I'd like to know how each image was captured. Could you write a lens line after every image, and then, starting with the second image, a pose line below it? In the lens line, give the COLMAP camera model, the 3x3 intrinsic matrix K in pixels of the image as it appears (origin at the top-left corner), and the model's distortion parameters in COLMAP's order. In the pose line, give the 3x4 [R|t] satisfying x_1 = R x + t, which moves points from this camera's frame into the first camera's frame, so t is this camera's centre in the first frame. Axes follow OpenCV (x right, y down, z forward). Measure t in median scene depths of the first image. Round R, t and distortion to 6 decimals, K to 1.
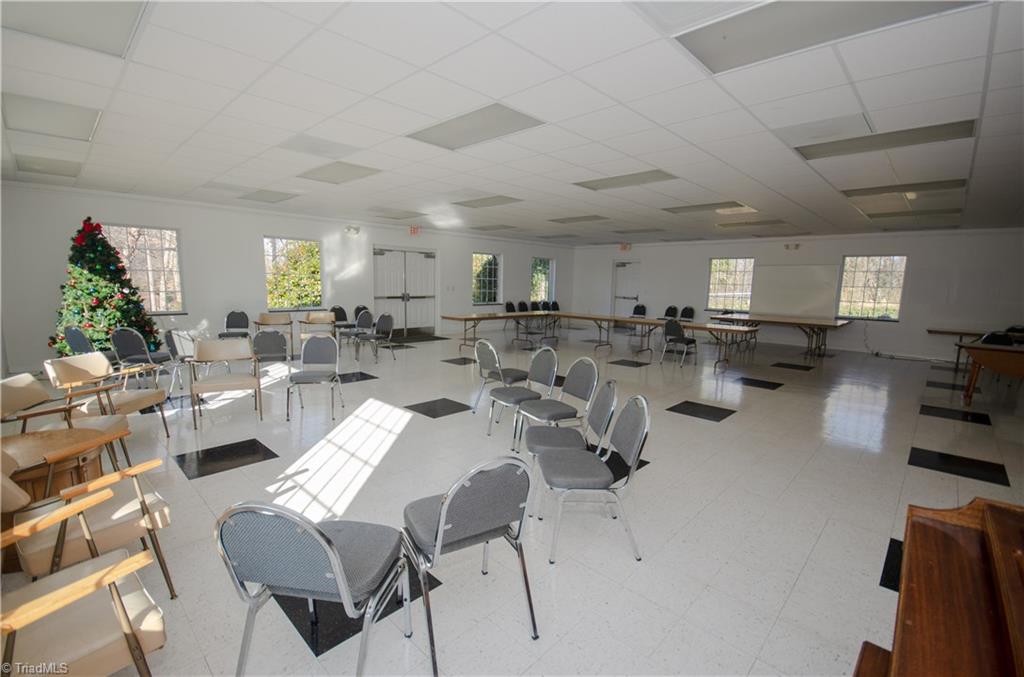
lens RADIAL K [[452.4, 0, 512.4], [0, 452.4, 342.8], [0, 0, 1]] dist [0.026987, -0.018195]
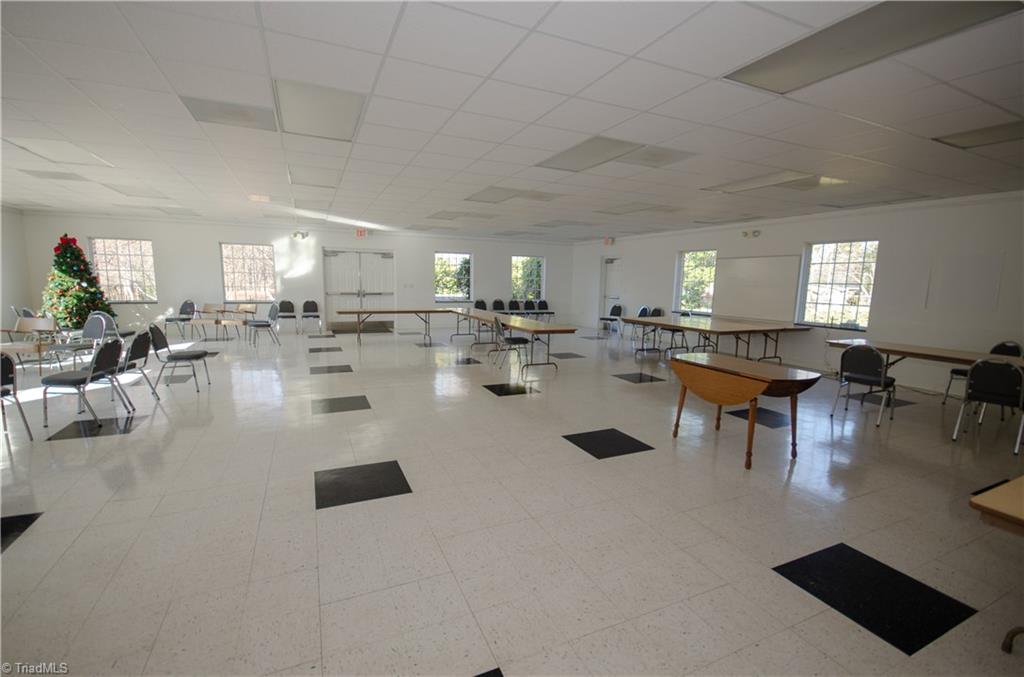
lens RADIAL K [[452.4, 0, 512.4], [0, 452.4, 342.8], [0, 0, 1]] dist [0.026987, -0.018195]
pose [[0.926808, 0.046786, -0.372611, 0.571509], [-0.048775, 0.998801, 0.004093, -0.002229], [0.372356, 0.014381, 0.927979, 0.110310]]
